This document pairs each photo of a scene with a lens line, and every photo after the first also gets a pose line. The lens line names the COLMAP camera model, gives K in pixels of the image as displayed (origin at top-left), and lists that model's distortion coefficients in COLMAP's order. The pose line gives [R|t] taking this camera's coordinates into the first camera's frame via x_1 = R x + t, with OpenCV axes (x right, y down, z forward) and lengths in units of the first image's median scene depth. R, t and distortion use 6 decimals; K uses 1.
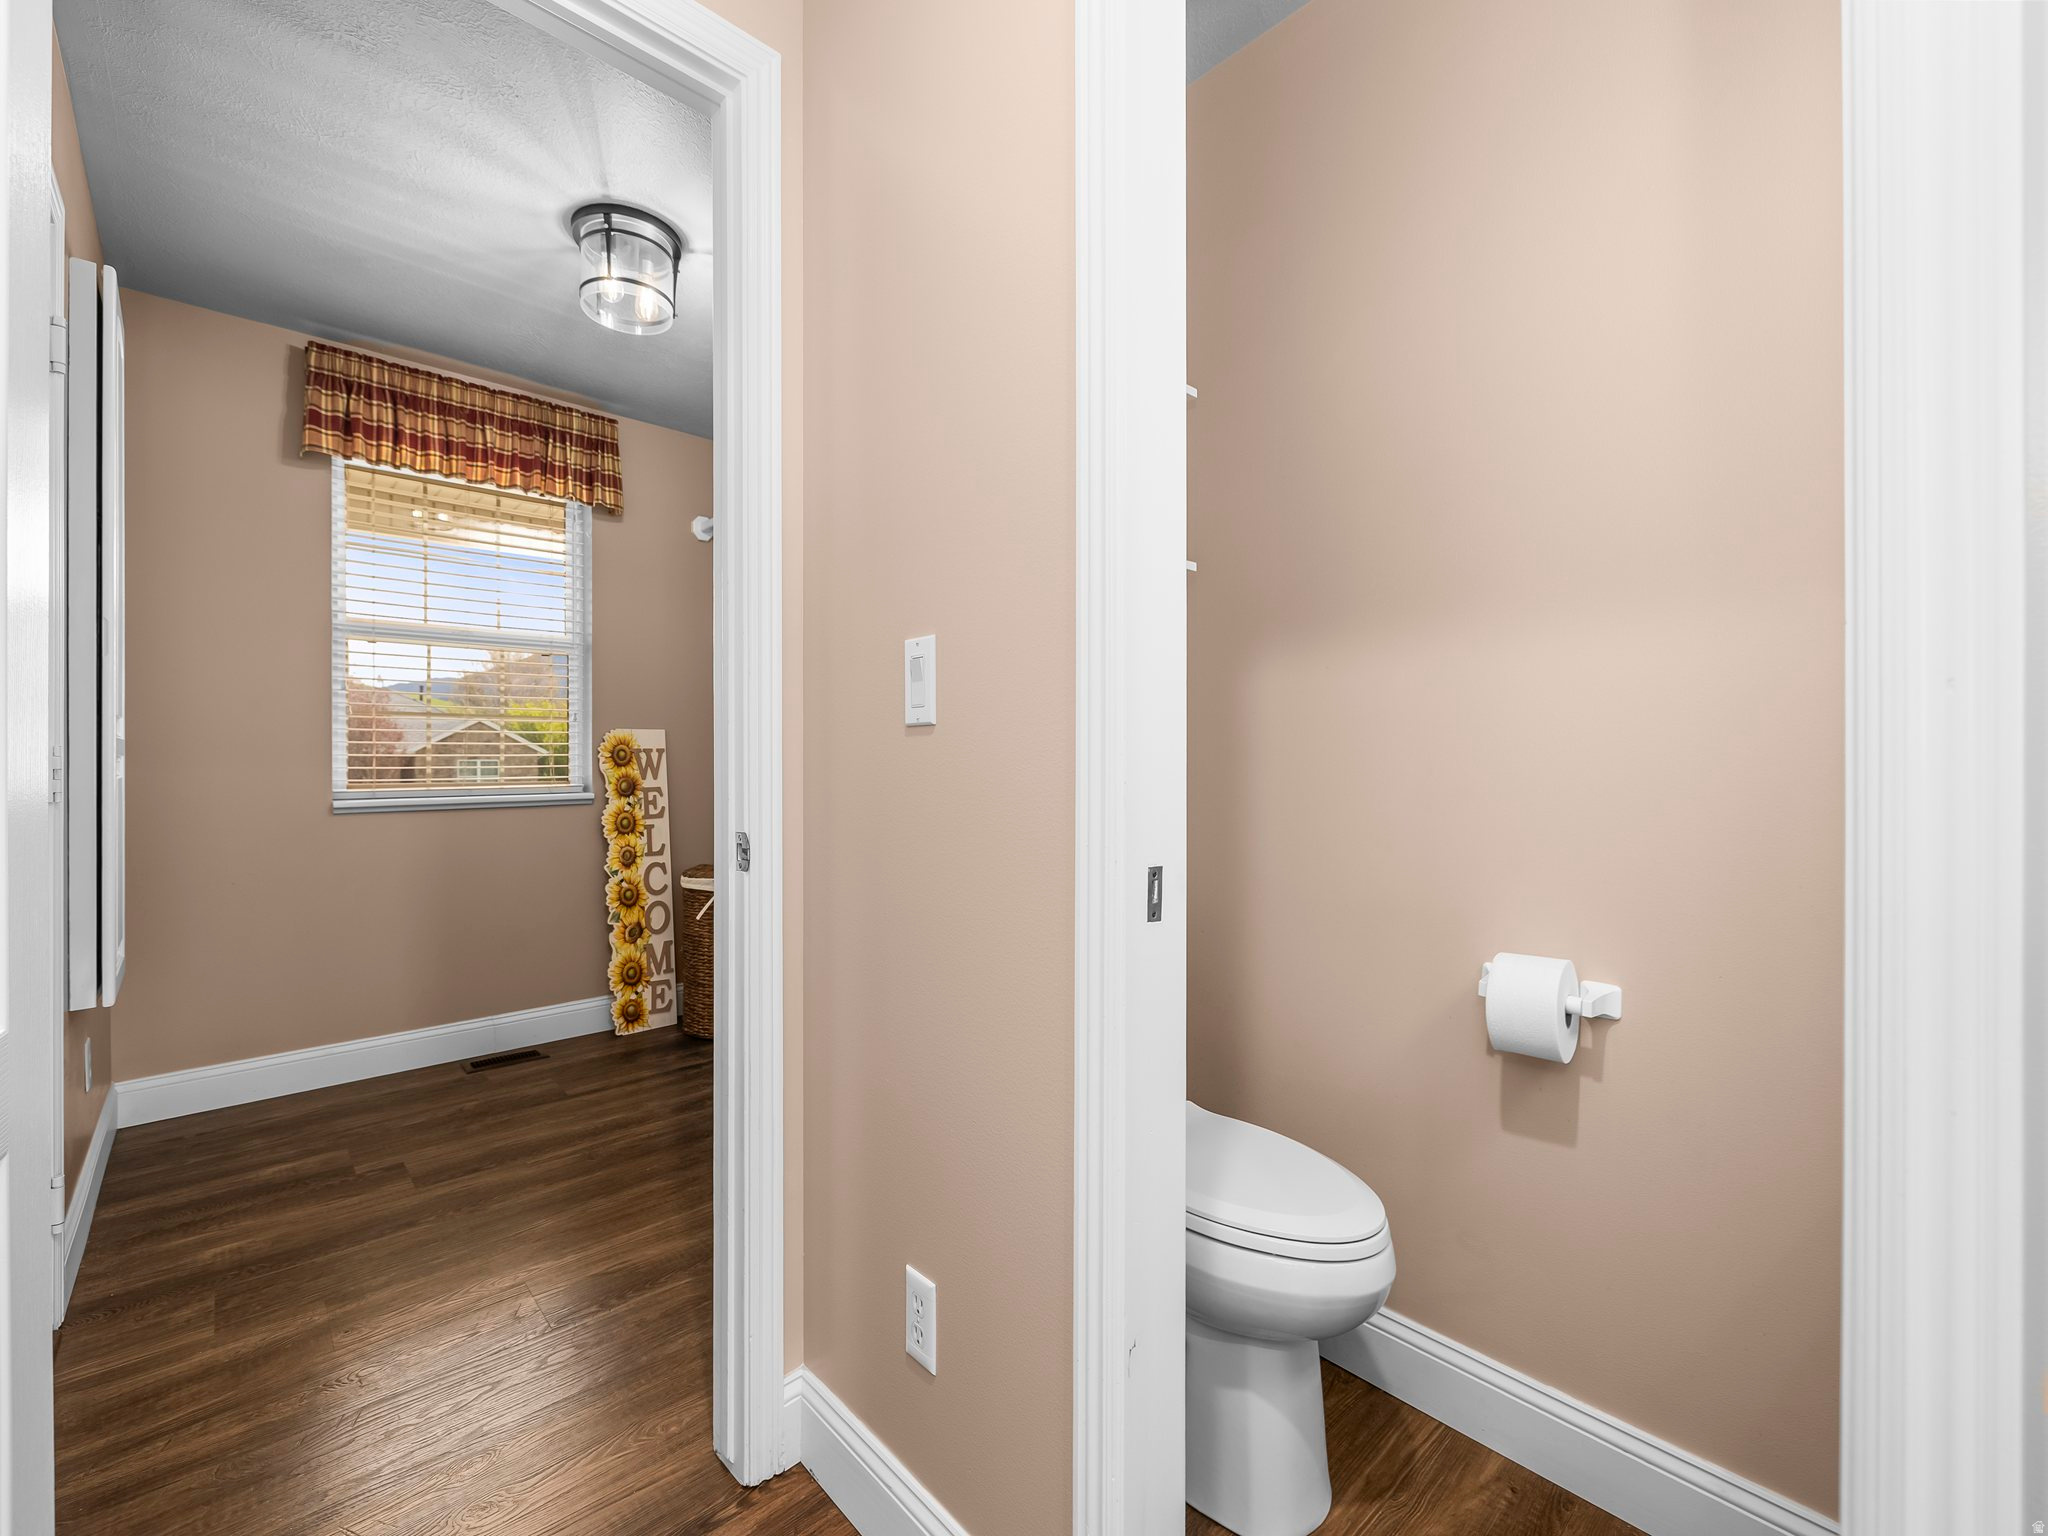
lens RADIAL K [[869.4, 0, 1027.6], [0, 869.4, 774.7], [0, 0, 1]] dist [-0.001089, 0.000322]
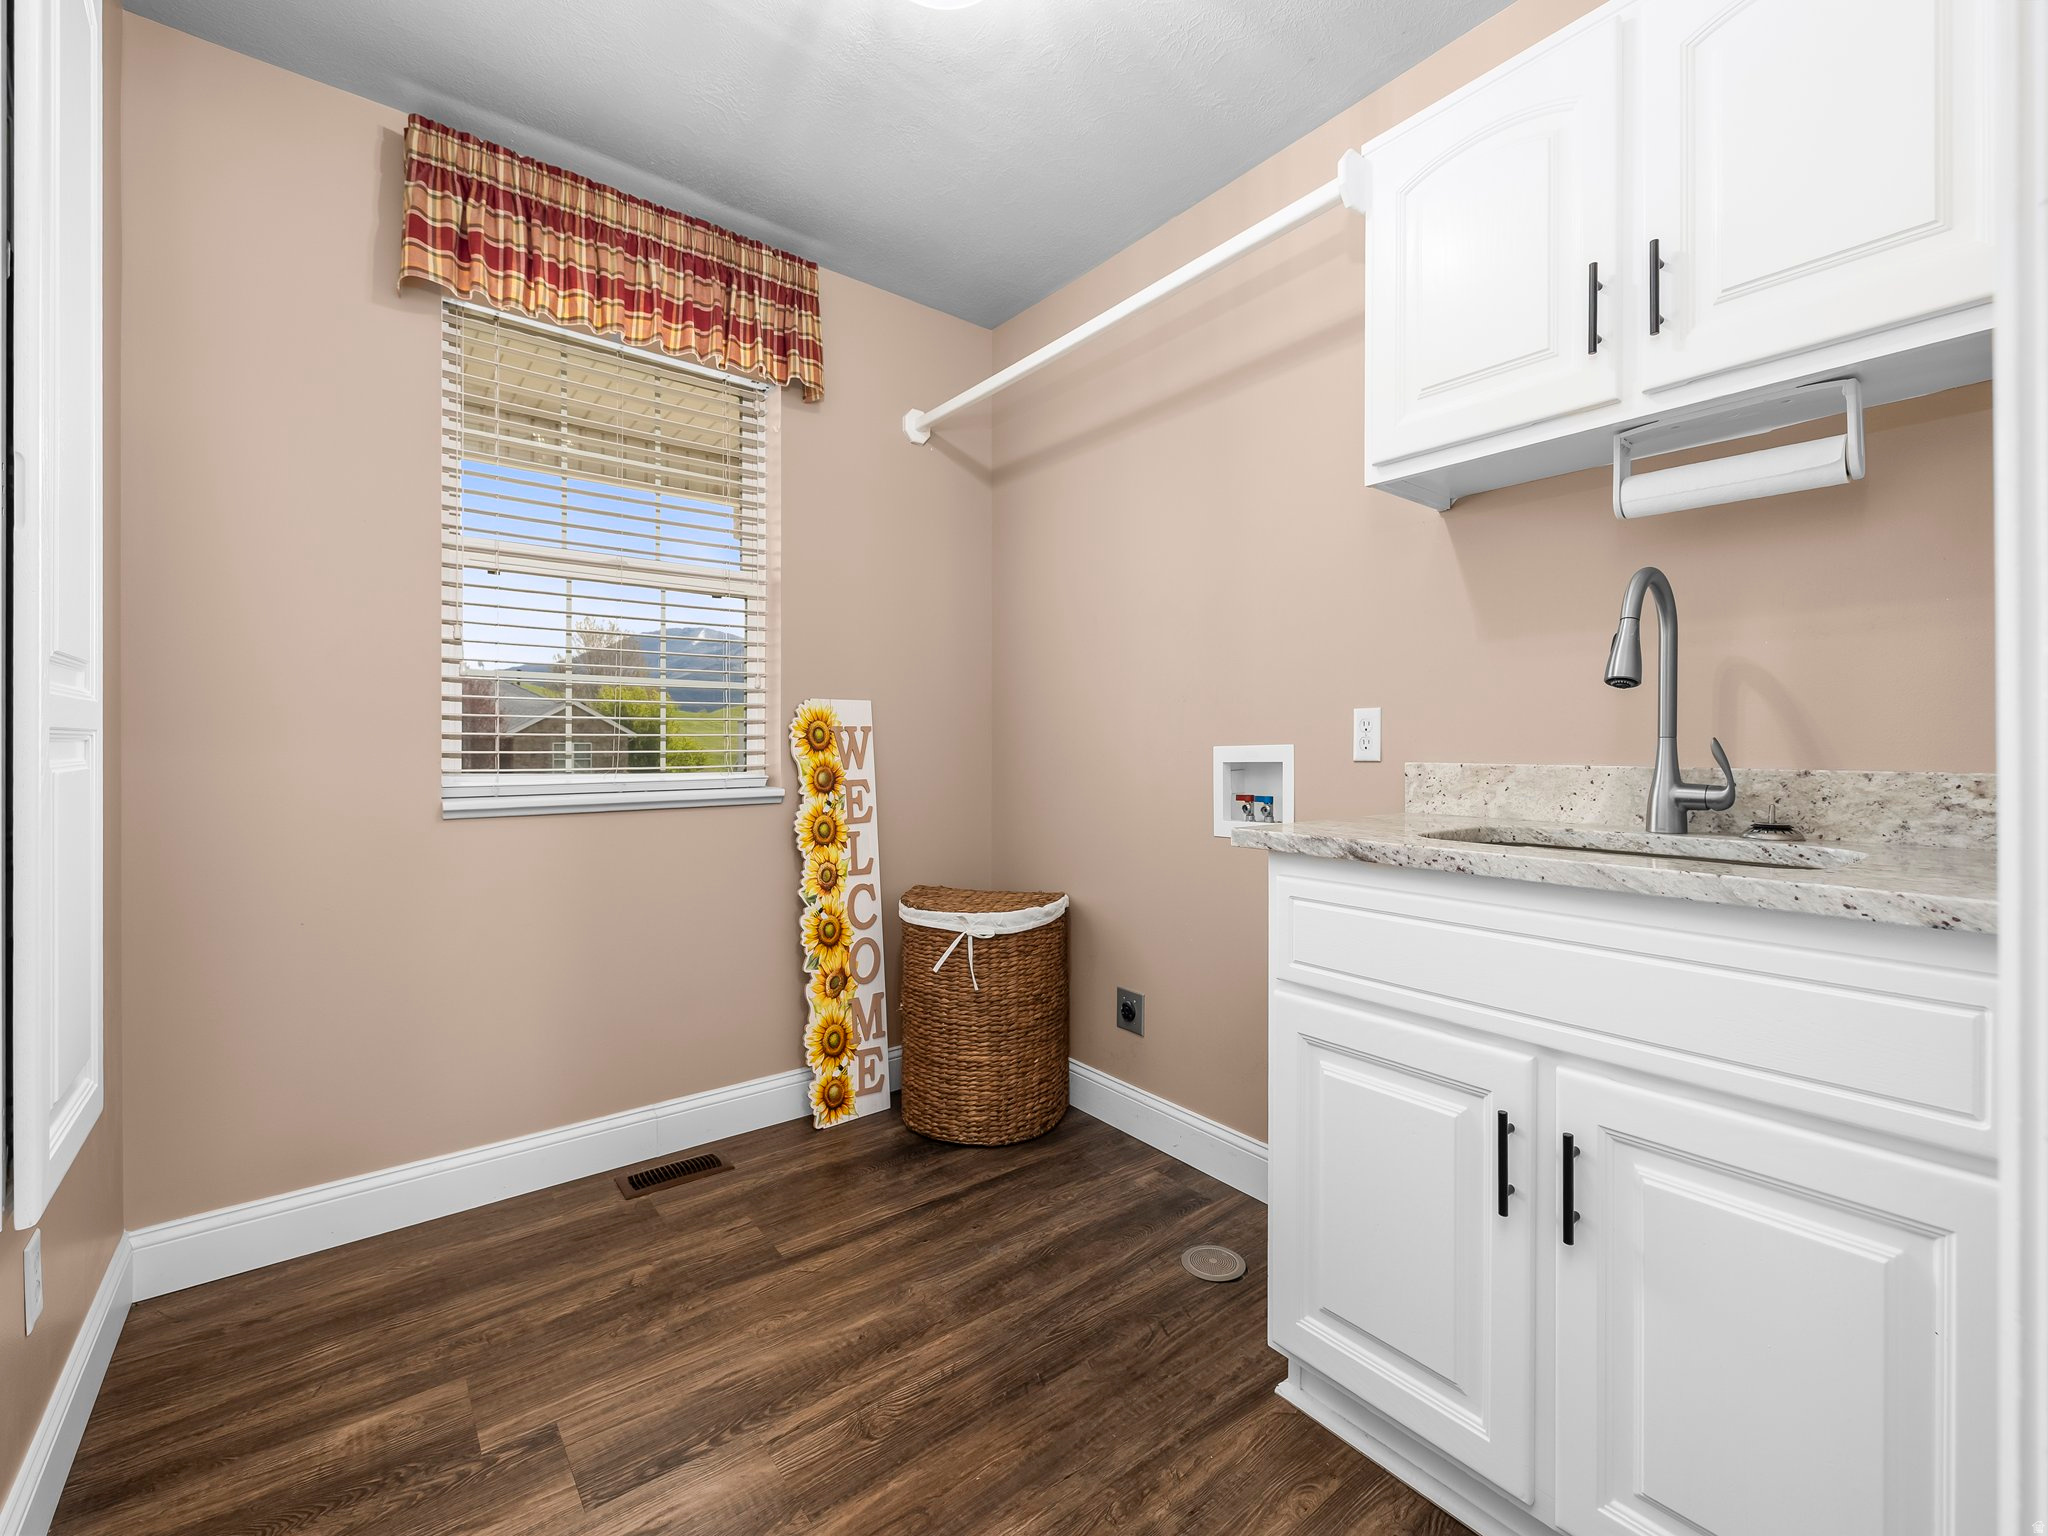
lens RADIAL K [[869.4, 0, 1020.7], [0, 869.4, 764.1], [0, 0, 1]] dist [-0.001089, 0.000322]
pose [[0.996363, 0.004977, -0.085063, -0.250283], [-0.004523, 0.999975, 0.005523, -0.003582], [0.085088, -0.005118, 0.996360, 0.310459]]
